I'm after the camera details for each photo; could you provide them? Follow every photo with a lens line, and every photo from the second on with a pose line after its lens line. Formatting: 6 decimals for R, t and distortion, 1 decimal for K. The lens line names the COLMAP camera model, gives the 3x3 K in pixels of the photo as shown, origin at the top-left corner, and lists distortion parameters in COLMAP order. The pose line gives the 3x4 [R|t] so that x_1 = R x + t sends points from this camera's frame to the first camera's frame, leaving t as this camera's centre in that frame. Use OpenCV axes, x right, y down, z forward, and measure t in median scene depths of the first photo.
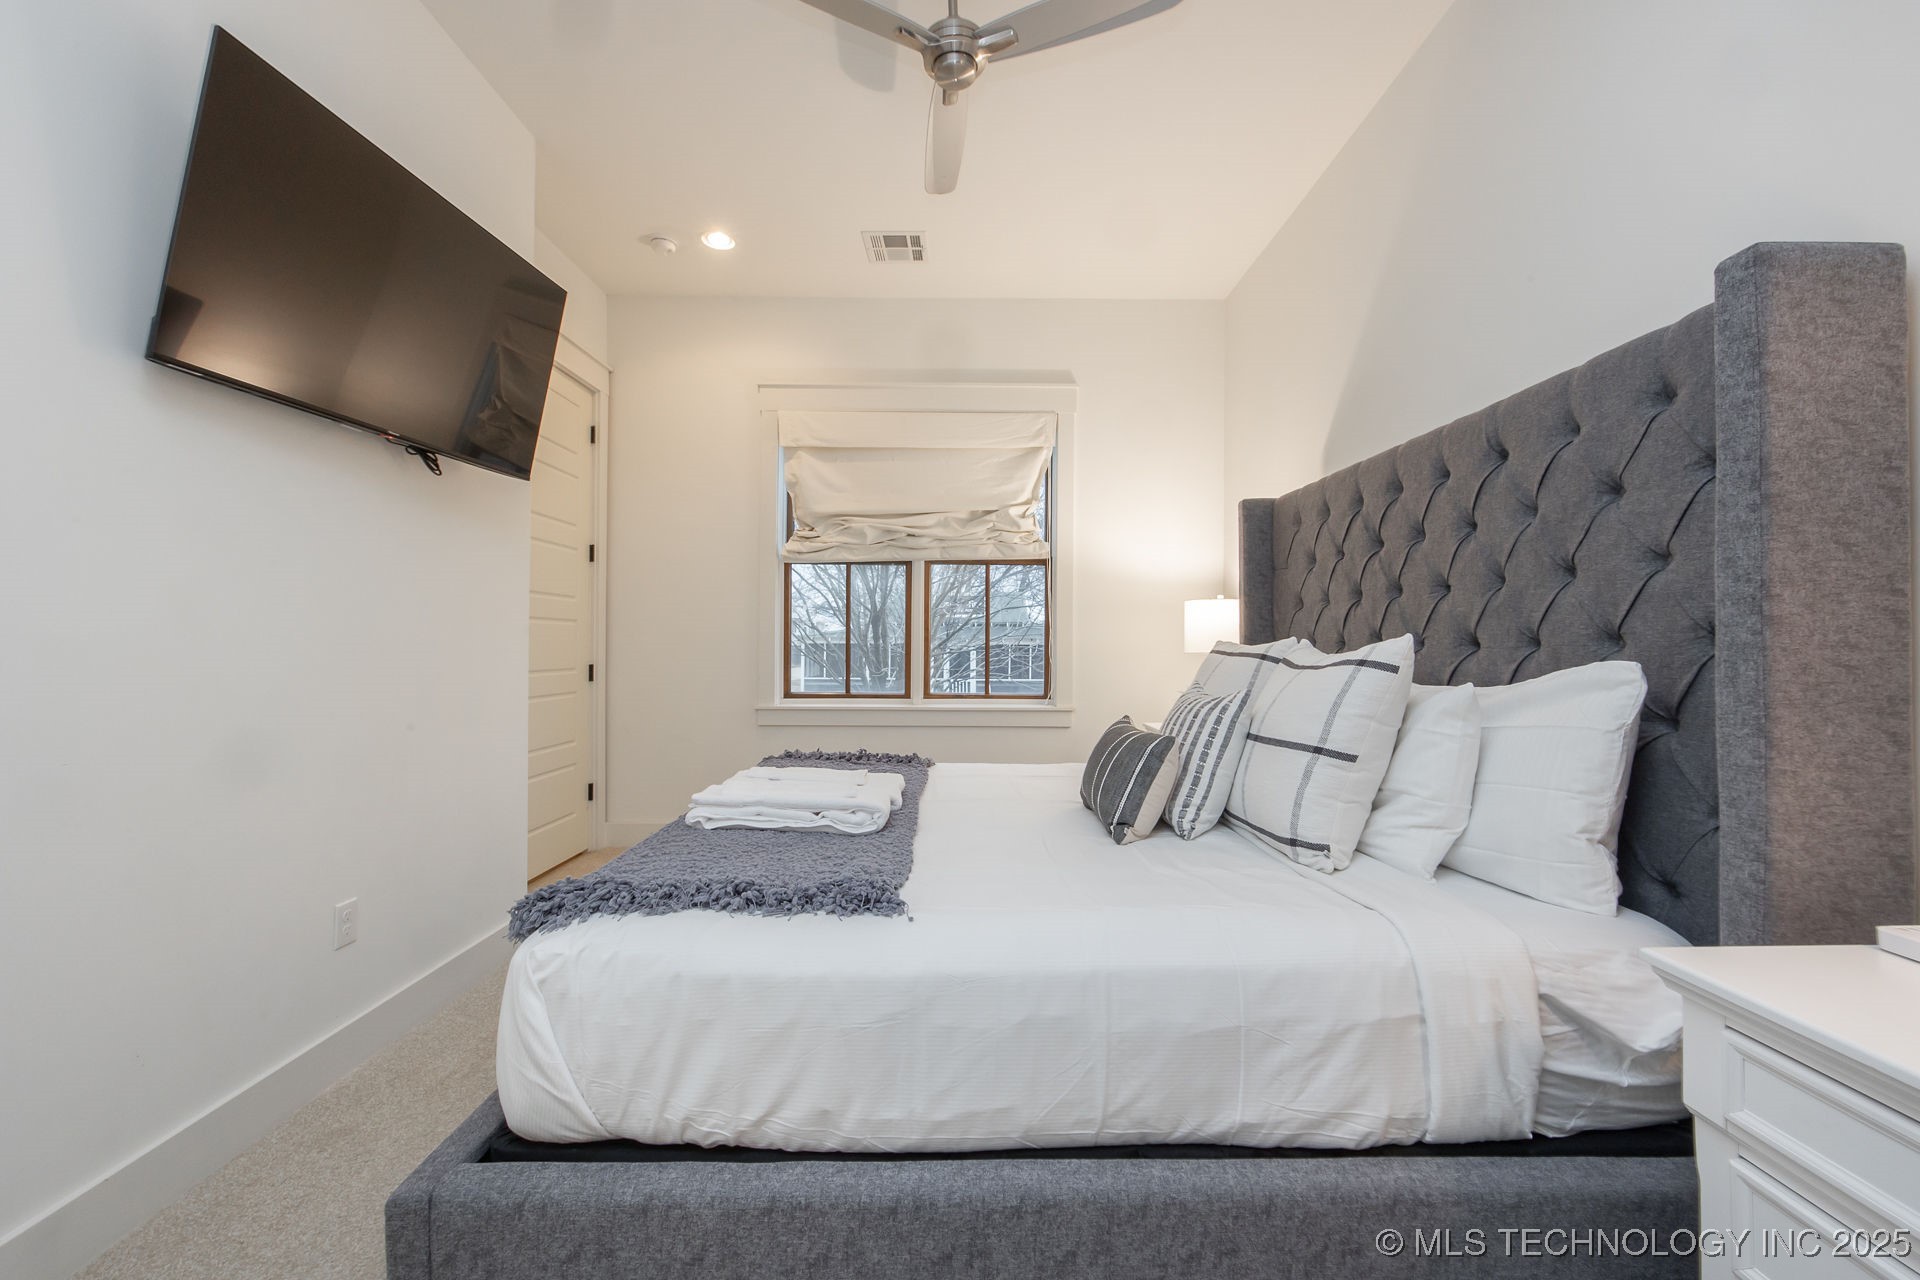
lens RADIAL K [[766.8, 0, 969.3], [0, 766.8, 639.9], [0, 0, 1]] dist [-0.001013, 0.000308]
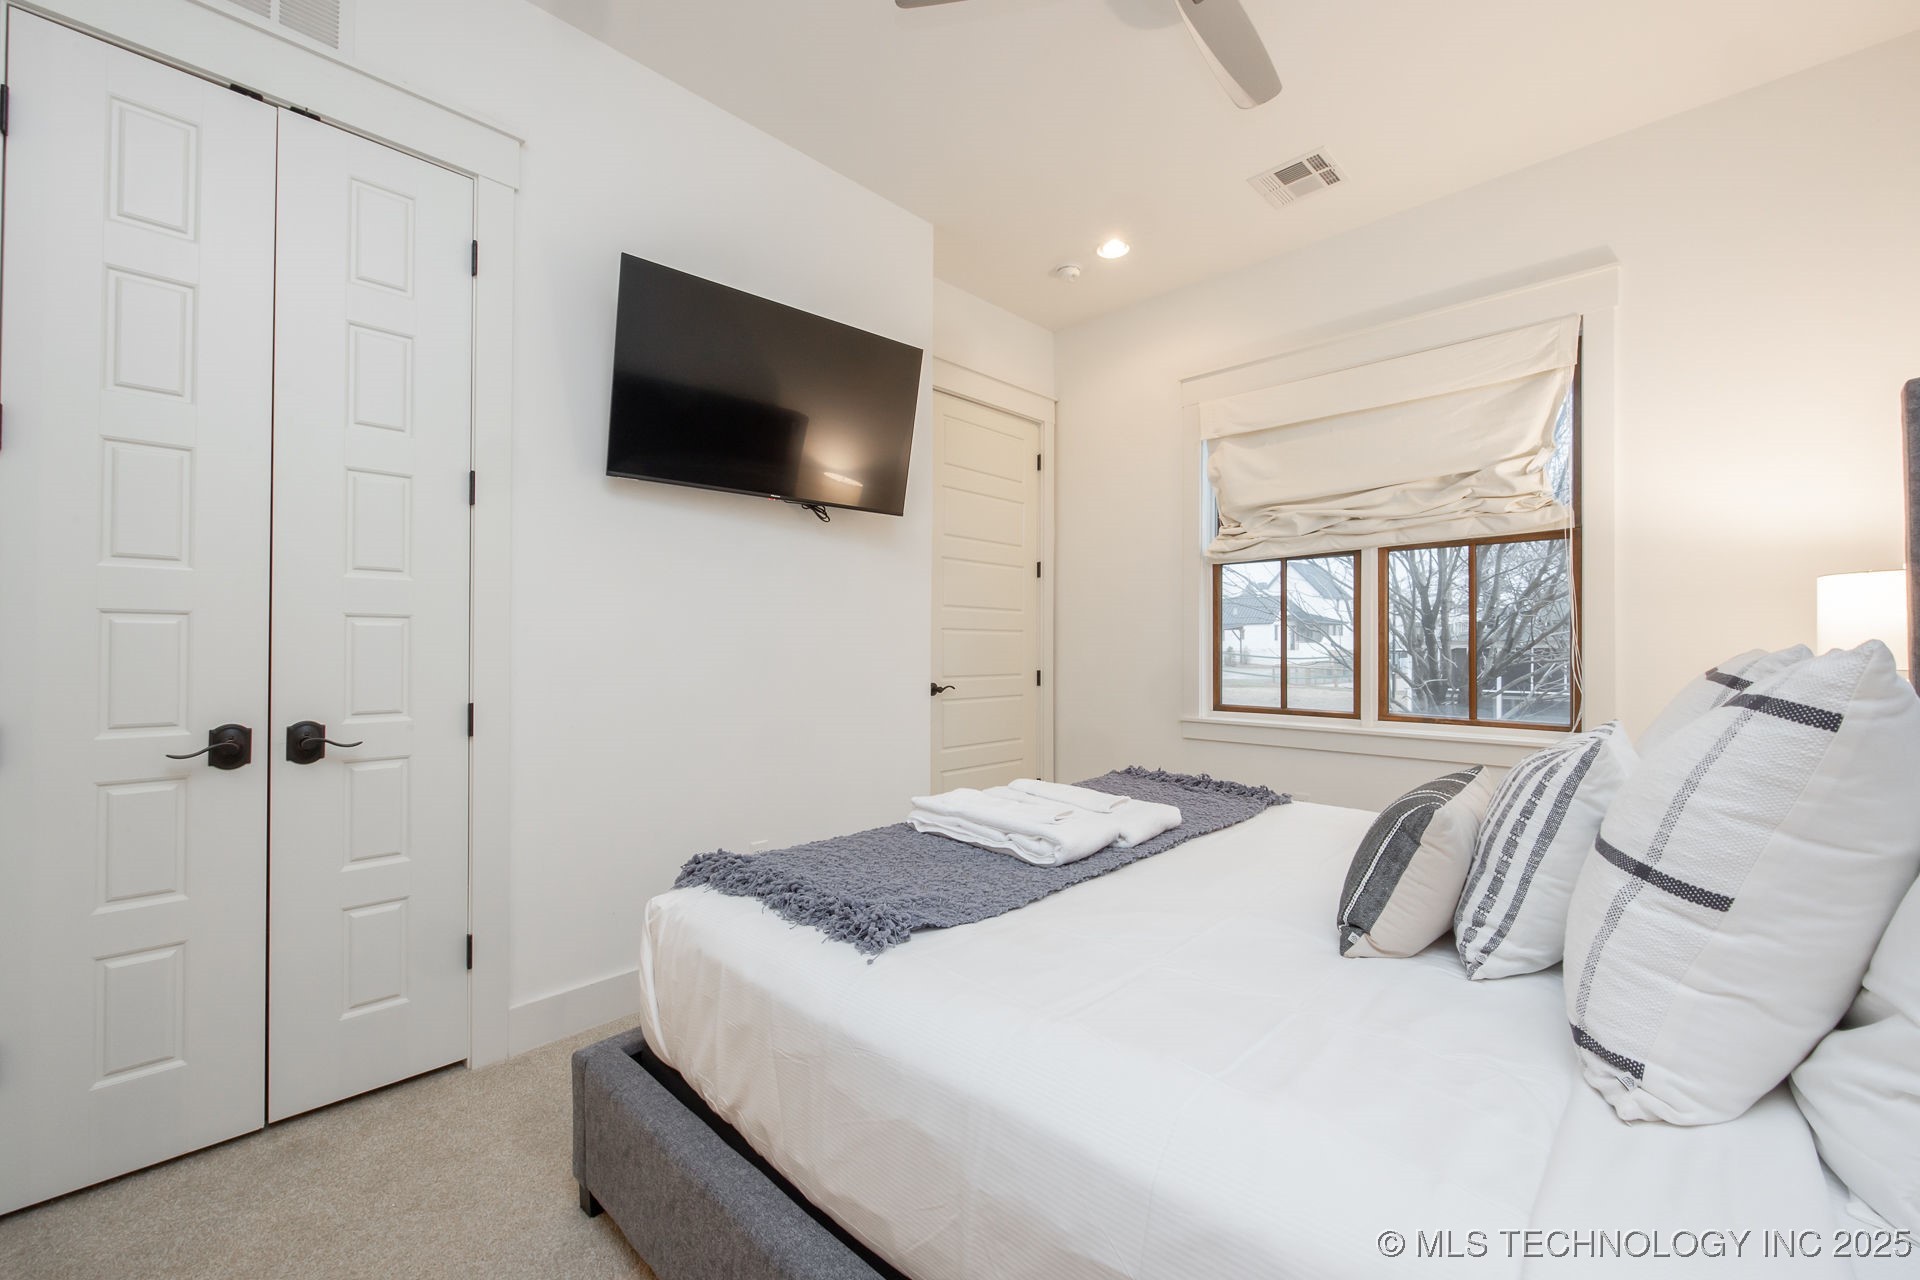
lens RADIAL K [[766.8, 0, 960.0], [0, 766.8, 638.2], [0, 0, 1]] dist [-0.001013, 0.000308]
pose [[0.715661, -0.011311, -0.698356, 0.197805], [0.005727, 0.999930, -0.010327, -0.003336], [0.698424, 0.003391, 0.715676, 0.129390]]
